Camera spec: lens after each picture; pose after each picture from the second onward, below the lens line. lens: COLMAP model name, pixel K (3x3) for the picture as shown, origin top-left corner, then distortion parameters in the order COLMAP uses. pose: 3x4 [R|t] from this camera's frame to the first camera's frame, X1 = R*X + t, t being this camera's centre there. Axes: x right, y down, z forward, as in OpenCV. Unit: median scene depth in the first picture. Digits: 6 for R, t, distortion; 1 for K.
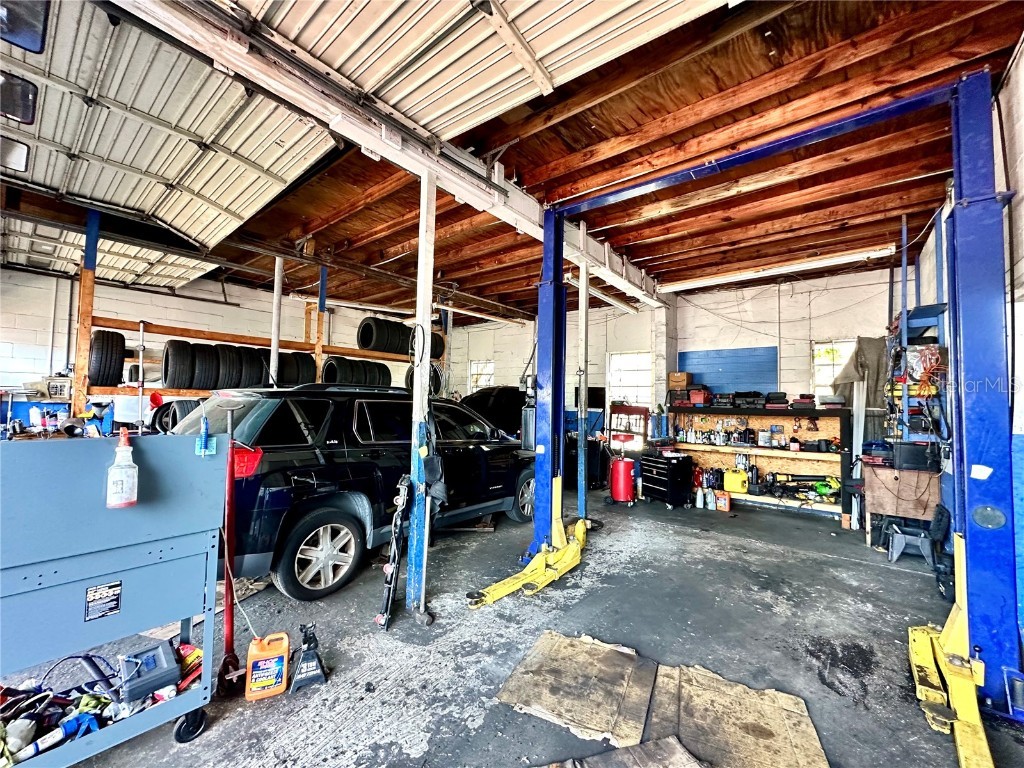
lens RADIAL K [[412.5, 0, 510.7], [0, 412.5, 383.6], [0, 0, 1]] dist [-0.003158, 0.000377]
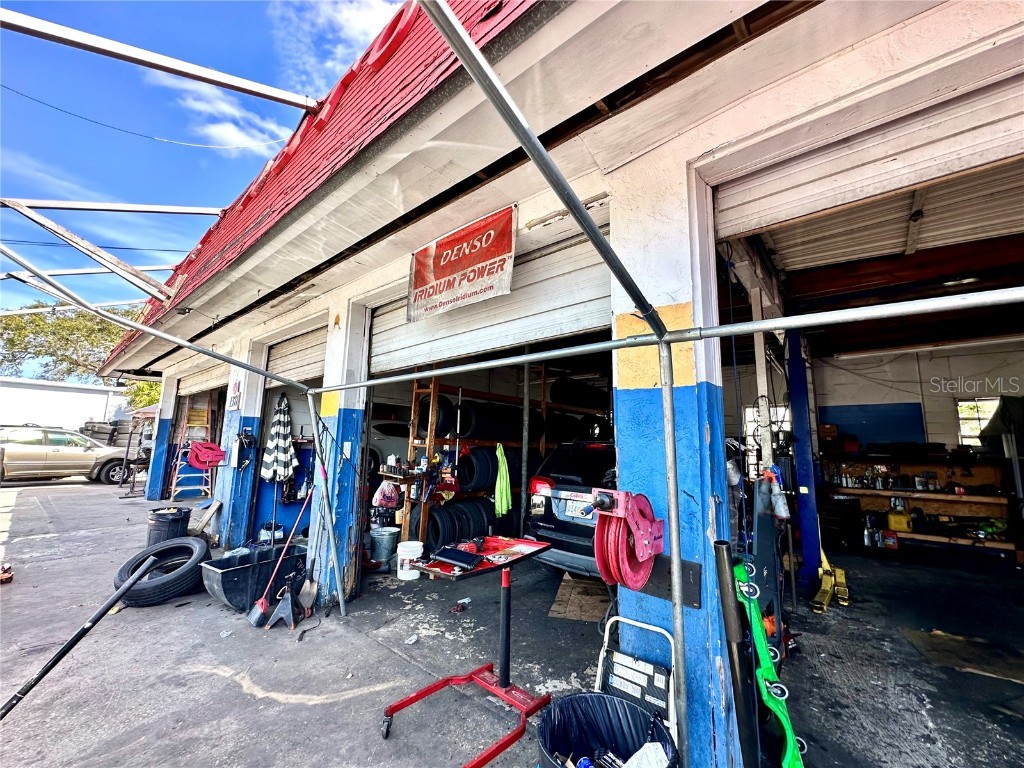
lens RADIAL K [[412.5, 0, 514.7], [0, 412.5, 384.0], [0, 0, 1]] dist [-0.003158, 0.000377]
pose [[0.999815, 0.001668, -0.019171, -0.497442], [-0.003720, 0.994200, -0.107484, -0.014389], [0.018880, 0.107535, 0.994022, -0.186700]]
